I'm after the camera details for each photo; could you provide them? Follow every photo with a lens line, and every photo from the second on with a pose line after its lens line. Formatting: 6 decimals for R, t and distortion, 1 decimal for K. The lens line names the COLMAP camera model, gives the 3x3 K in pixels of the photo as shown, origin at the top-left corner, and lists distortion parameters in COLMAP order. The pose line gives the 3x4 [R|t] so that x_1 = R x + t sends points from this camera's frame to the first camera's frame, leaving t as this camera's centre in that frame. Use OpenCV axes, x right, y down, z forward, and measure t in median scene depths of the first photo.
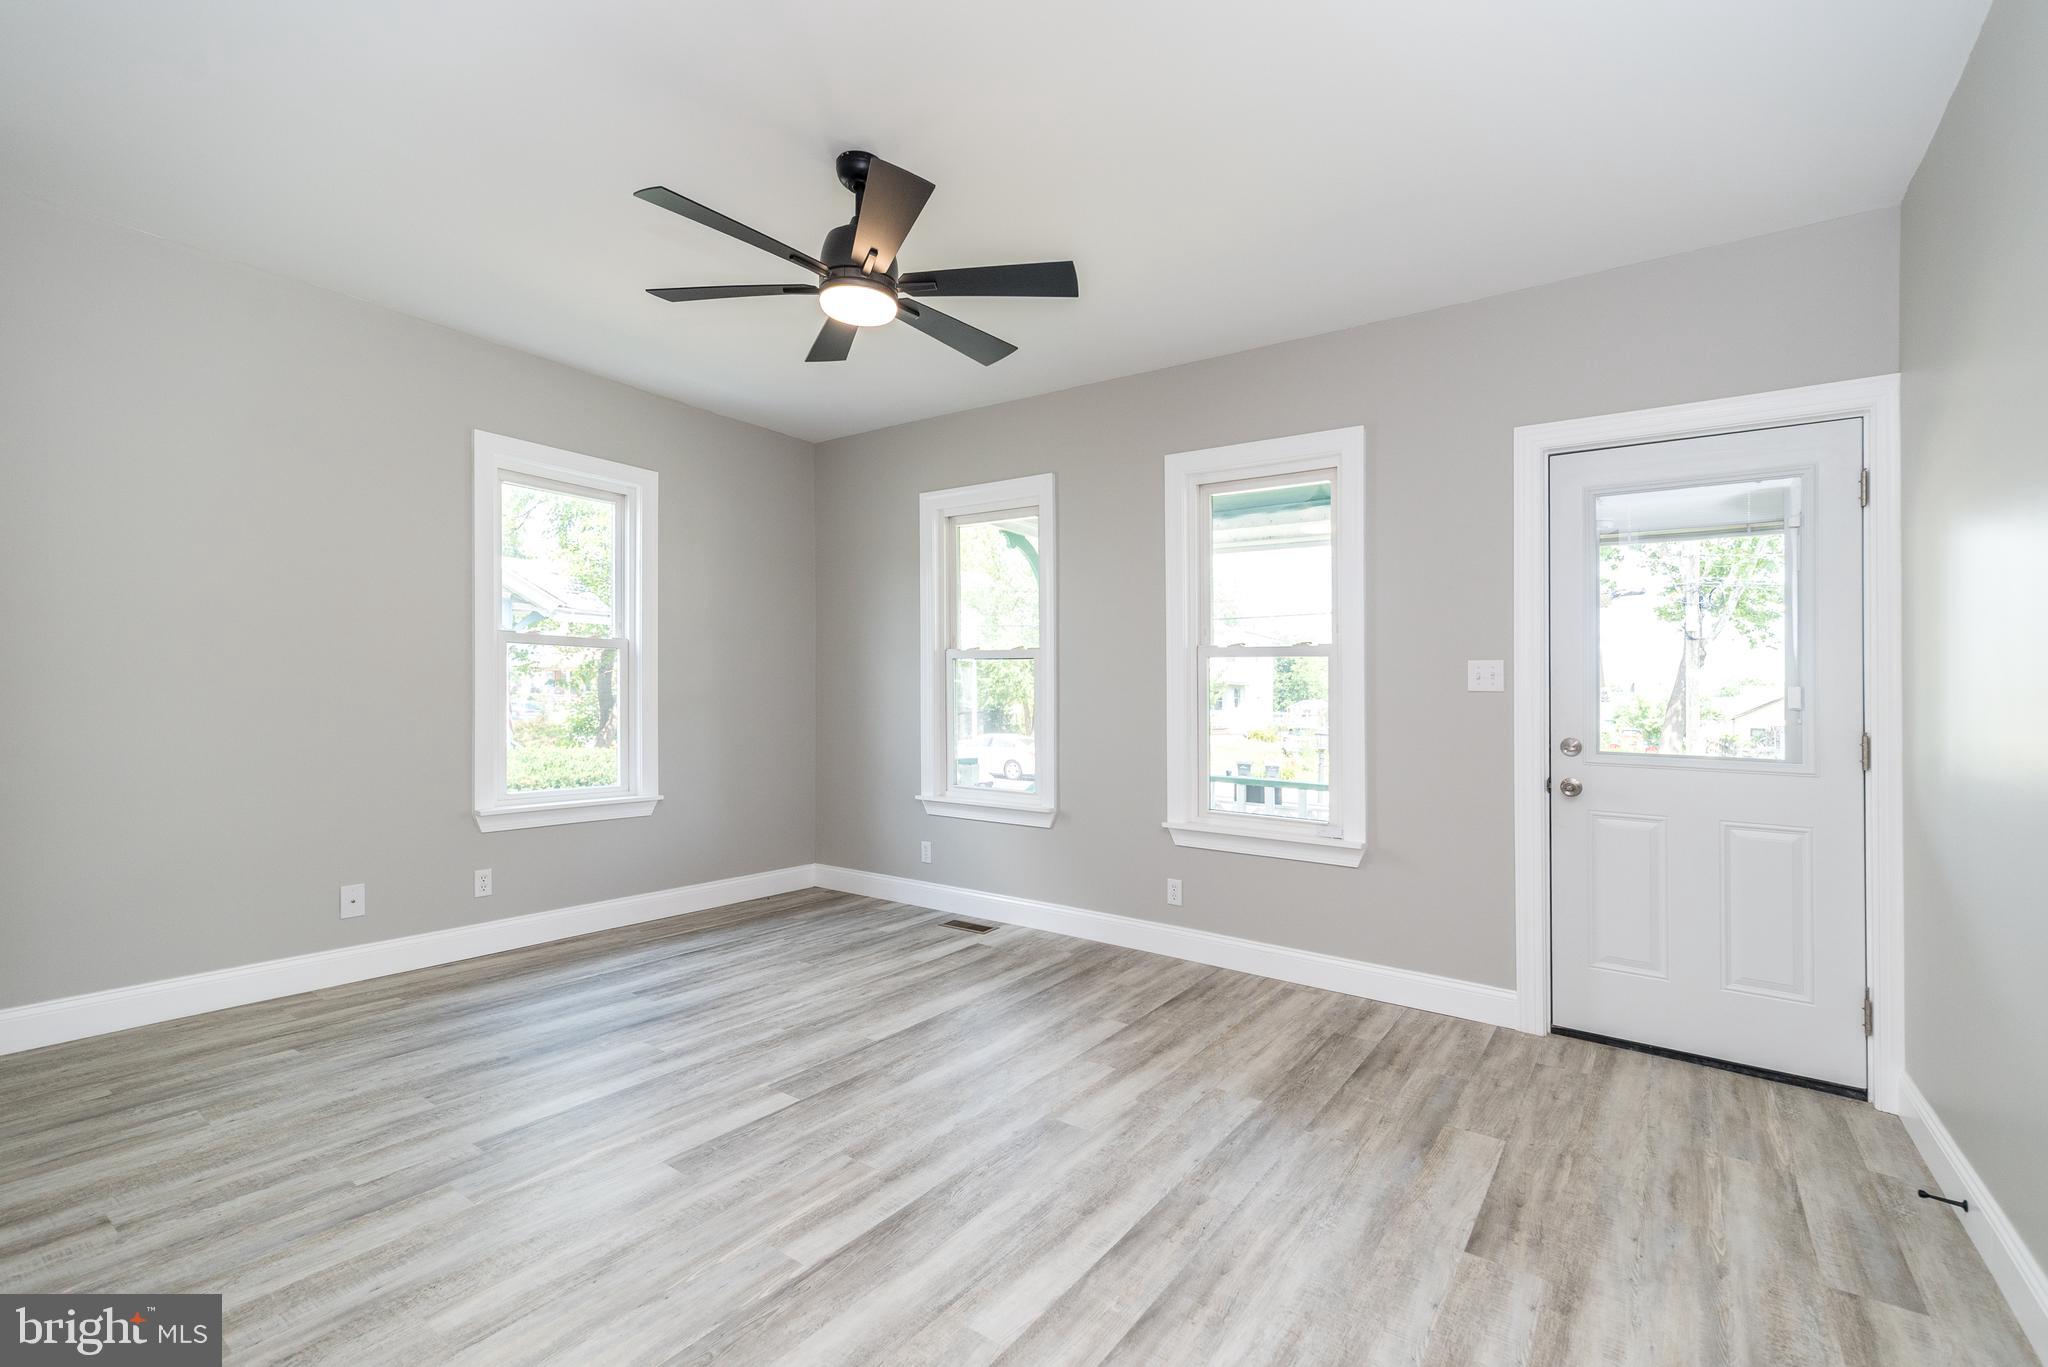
lens RADIAL K [[897.7, 0, 1022.3], [0, 897.7, 693.8], [0, 0, 1]] dist [0.007737, -0.000400]
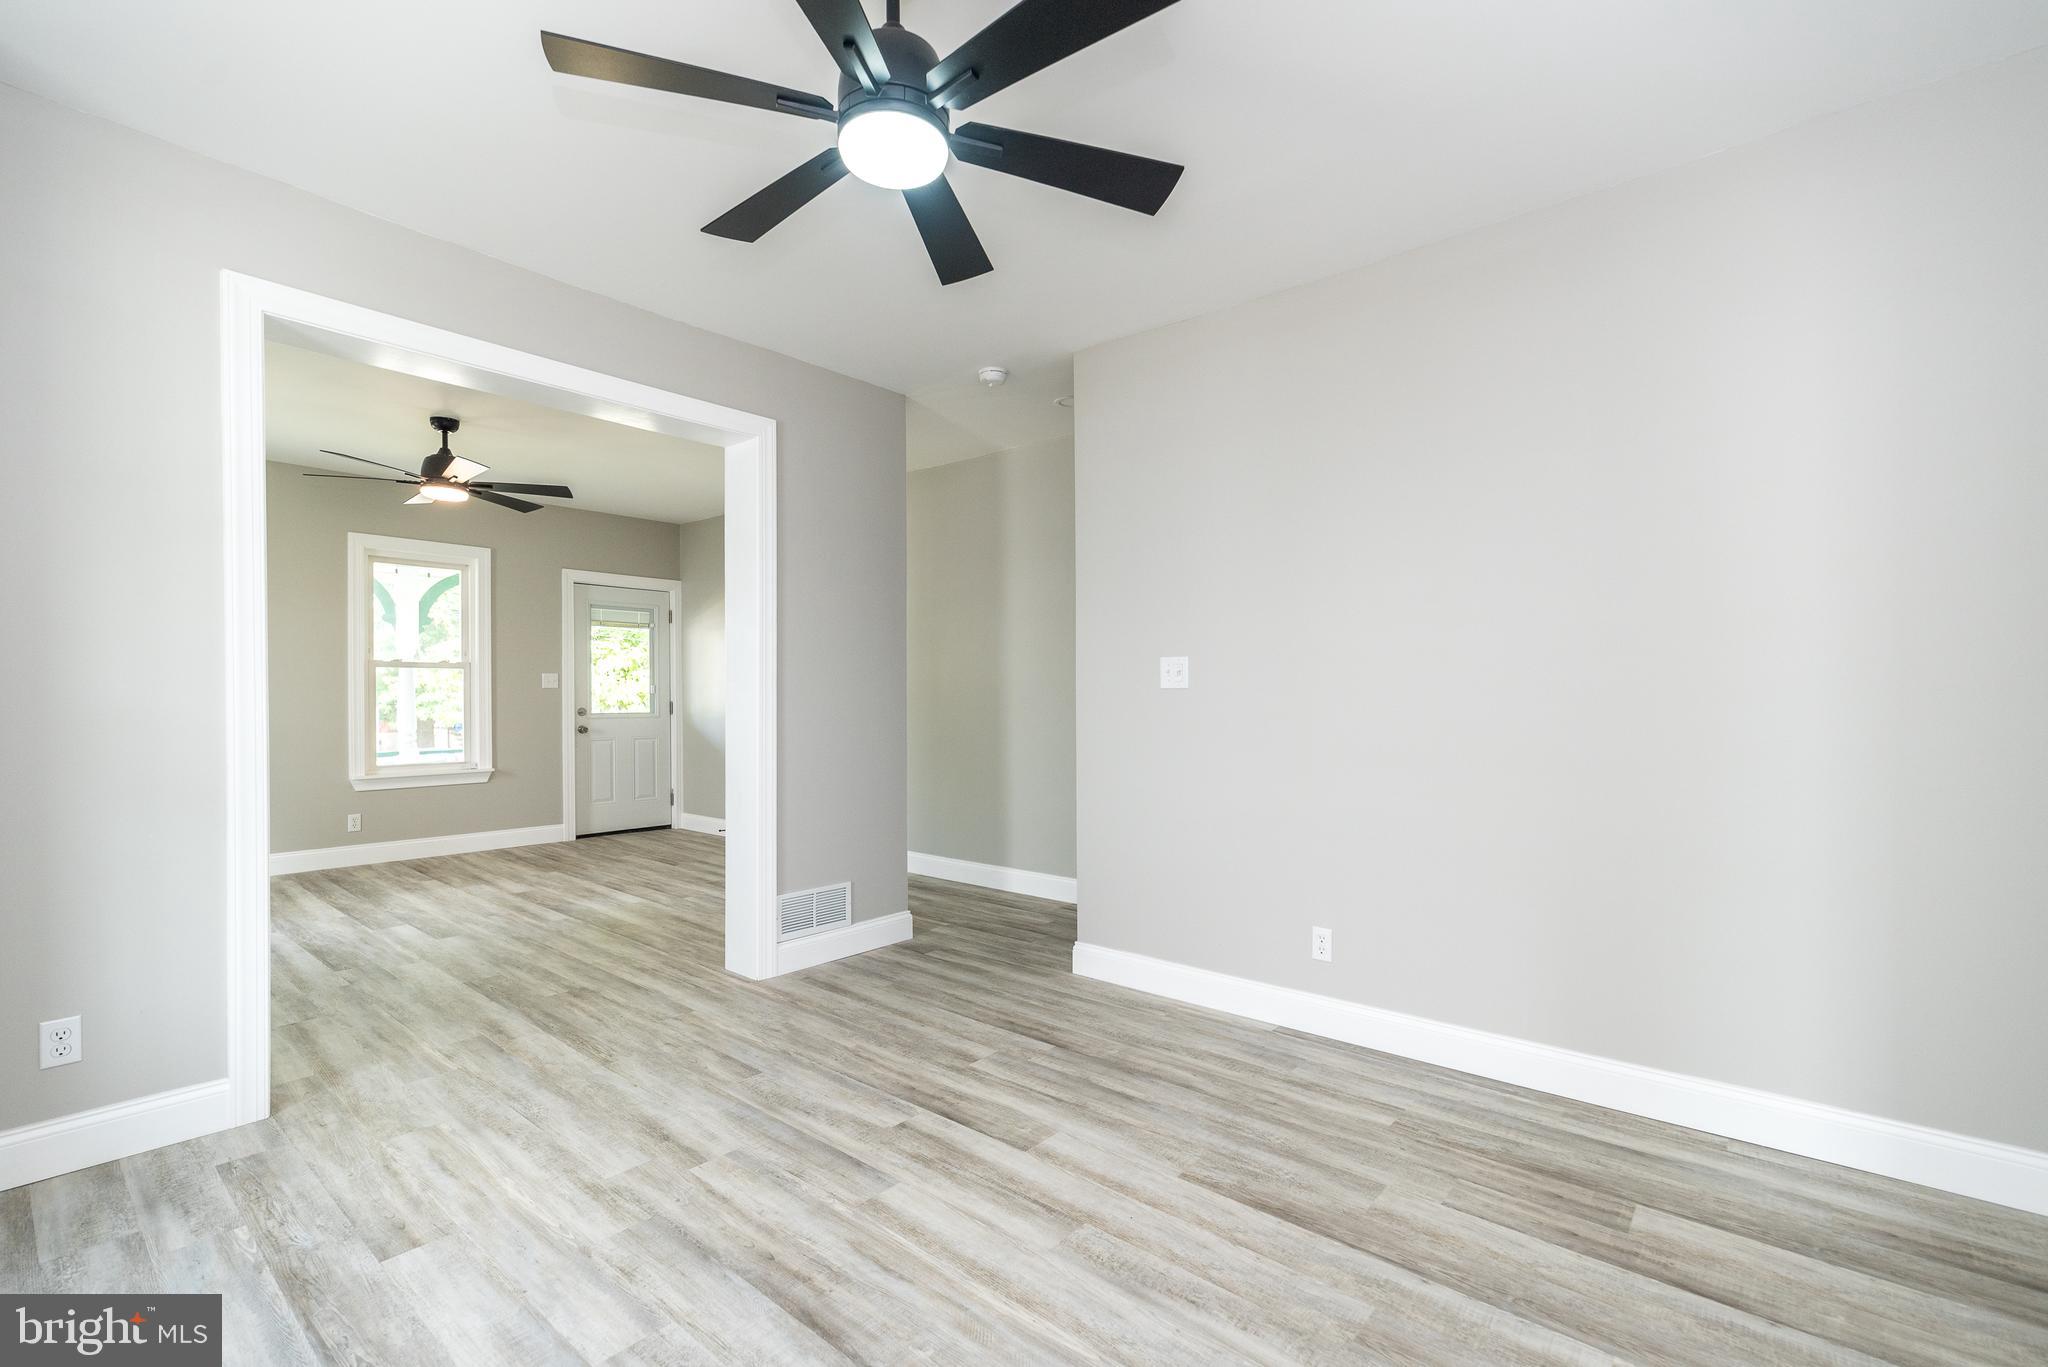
lens RADIAL K [[897.7, 0, 1007.6], [0, 897.7, 682.2], [0, 0, 1]] dist [0.007737, -0.000400]
pose [[0.087143, -0.009180, 0.996154, -1.768646], [-0.001527, 0.999955, 0.009348, -0.044669], [-0.996195, -0.002336, 0.087125, -0.312710]]
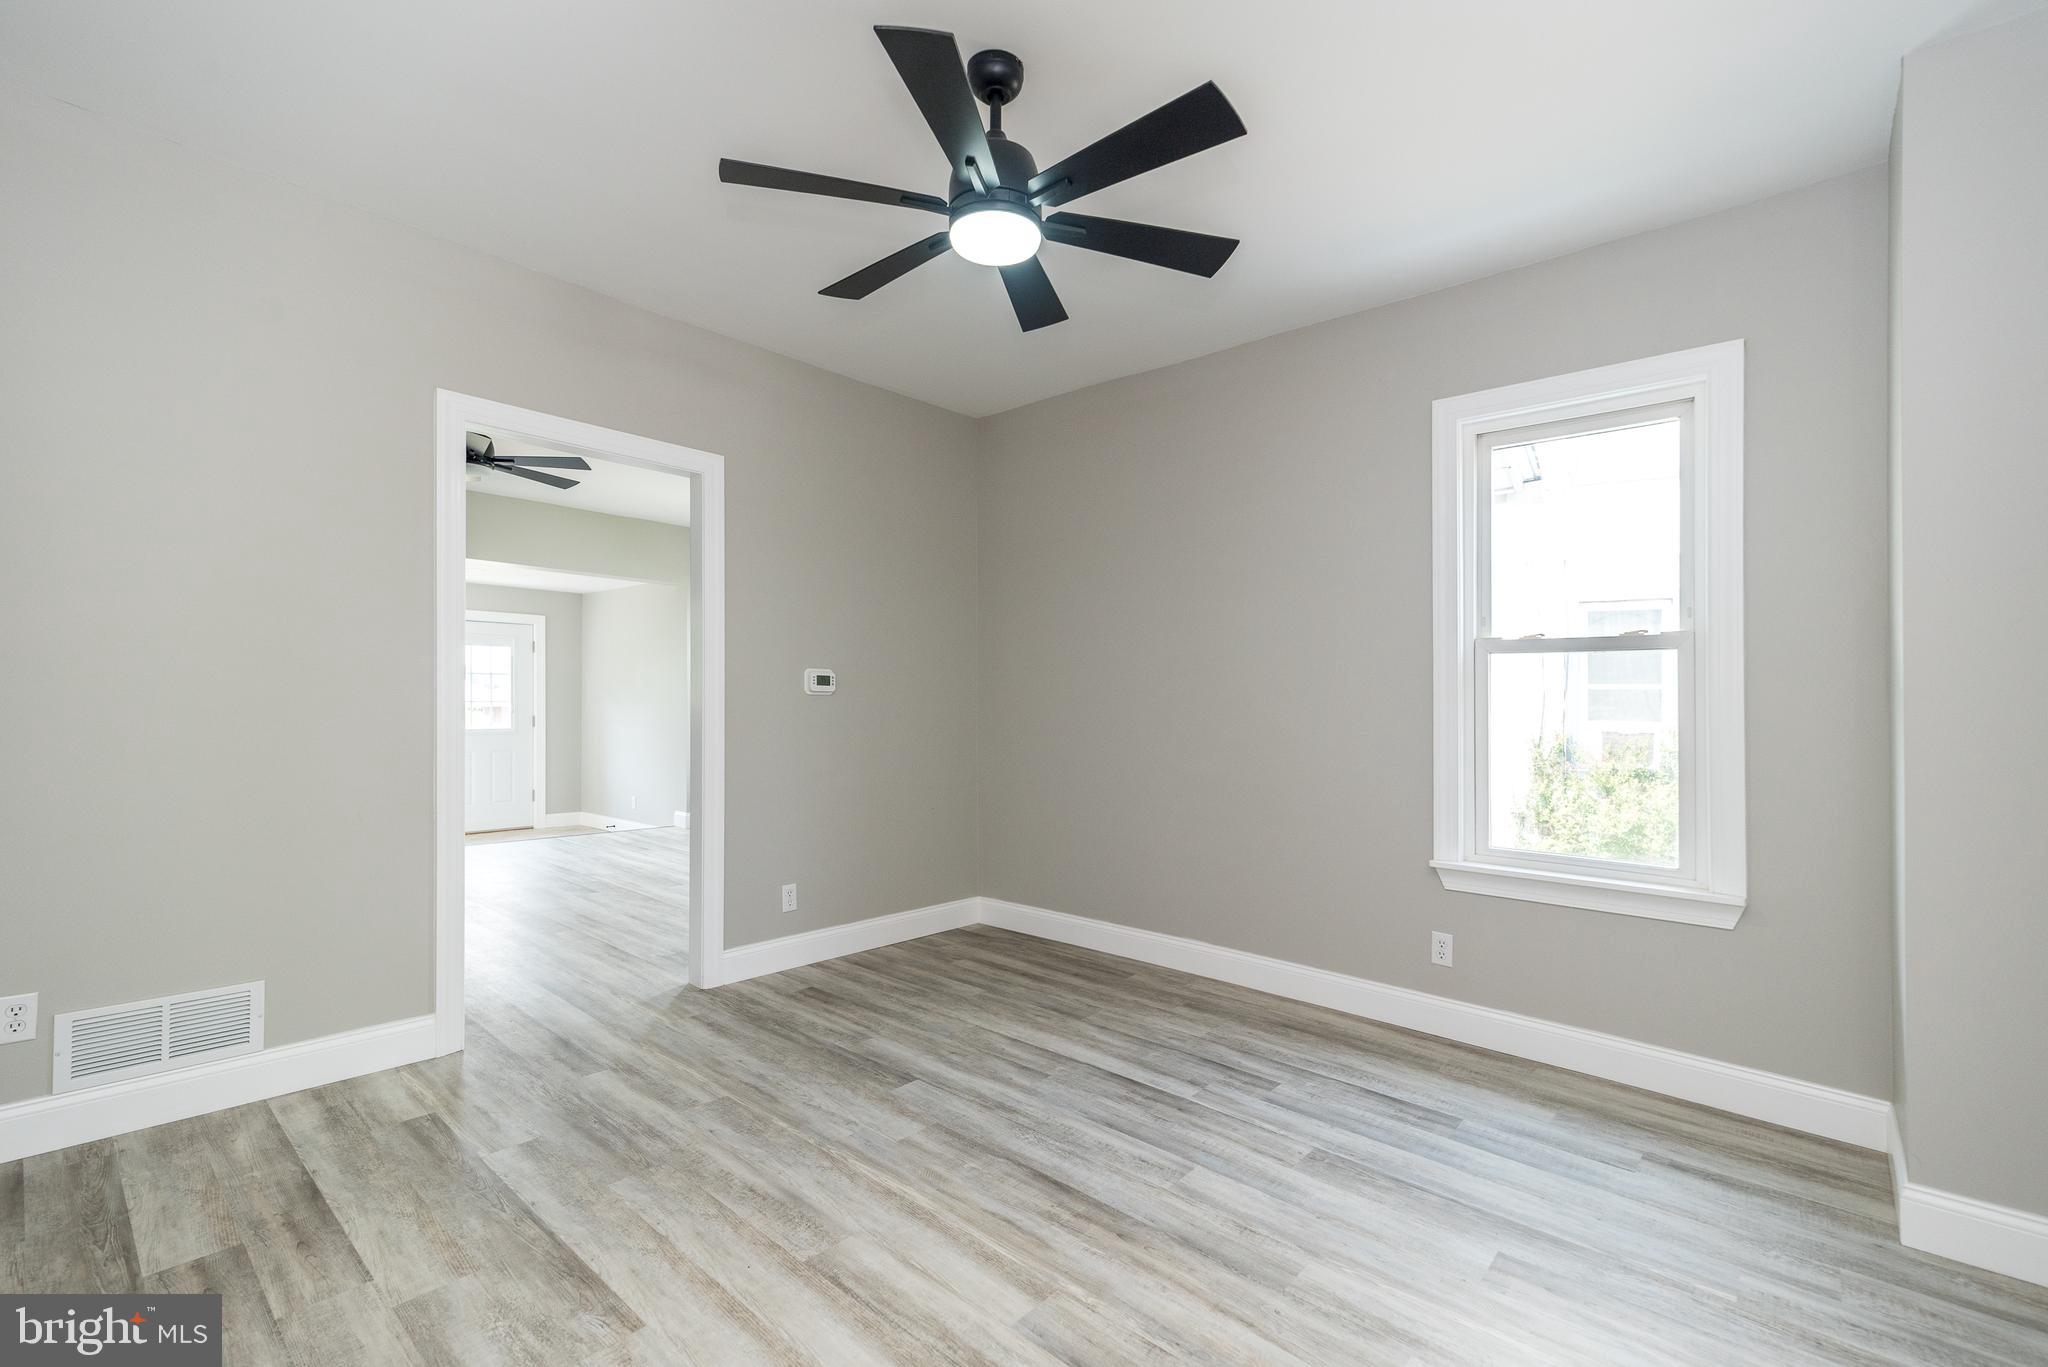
lens RADIAL K [[897.7, 0, 1005.4], [0, 897.7, 707.3], [0, 0, 1]] dist [0.007737, -0.000400]
pose [[-0.106836, -0.023593, -0.993997, -0.408022], [-0.016523, 0.999623, -0.021951, -0.003734], [0.994139, 0.014078, -0.107186, -0.100484]]
